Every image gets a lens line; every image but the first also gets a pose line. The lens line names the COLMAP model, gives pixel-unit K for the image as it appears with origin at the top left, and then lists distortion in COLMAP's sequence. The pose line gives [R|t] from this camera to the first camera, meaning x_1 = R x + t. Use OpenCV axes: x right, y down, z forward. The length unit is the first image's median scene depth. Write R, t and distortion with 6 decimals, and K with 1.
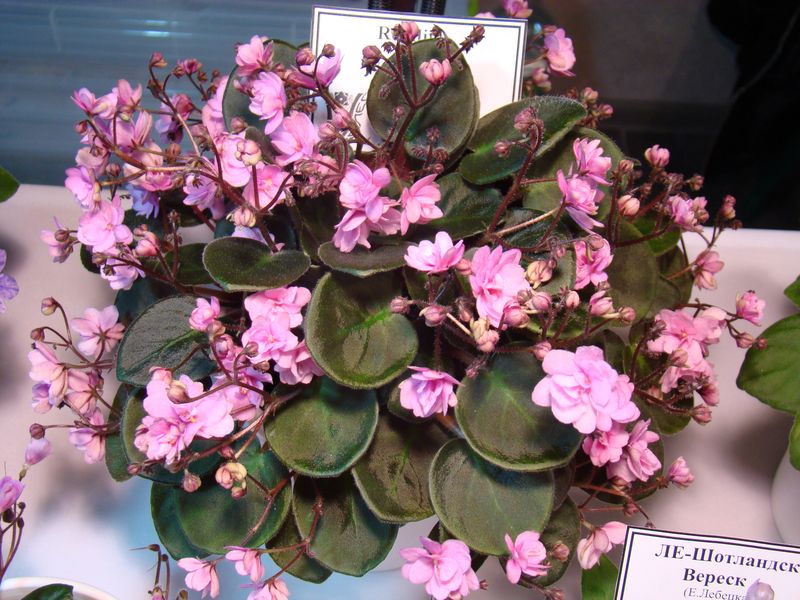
lens RADIAL K [[1009.5, 0, 400.4], [0, 1009.5, 298.9], [0, 0, 1]] dist [-0.029996, 0.000000]
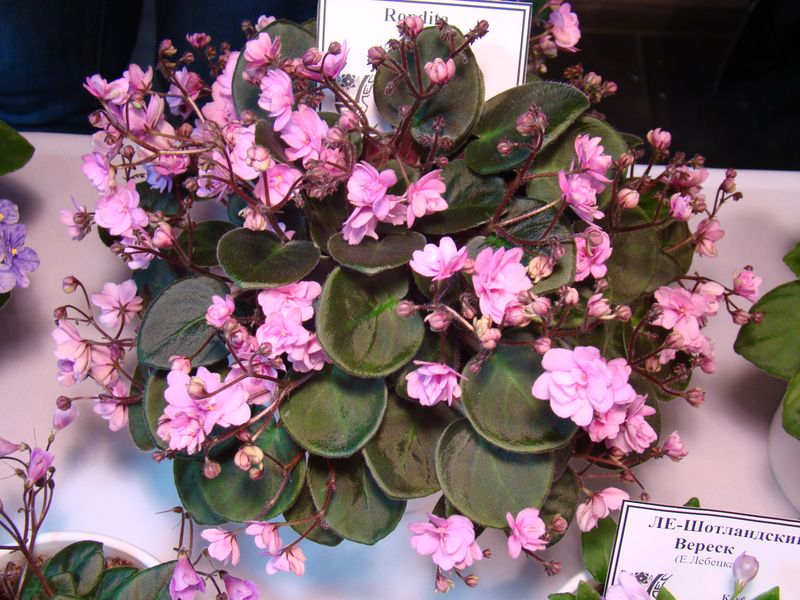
lens RADIAL K [[1009.5, 0, 399.9], [0, 1009.5, 300.2], [0, 0, 1]] dist [-0.029996, 0.000000]
pose [[0.999882, -0.005924, -0.014143, 0.006886], [0.007374, 0.994473, 0.104737, -0.094933], [0.013444, -0.104829, 0.994399, -0.035606]]
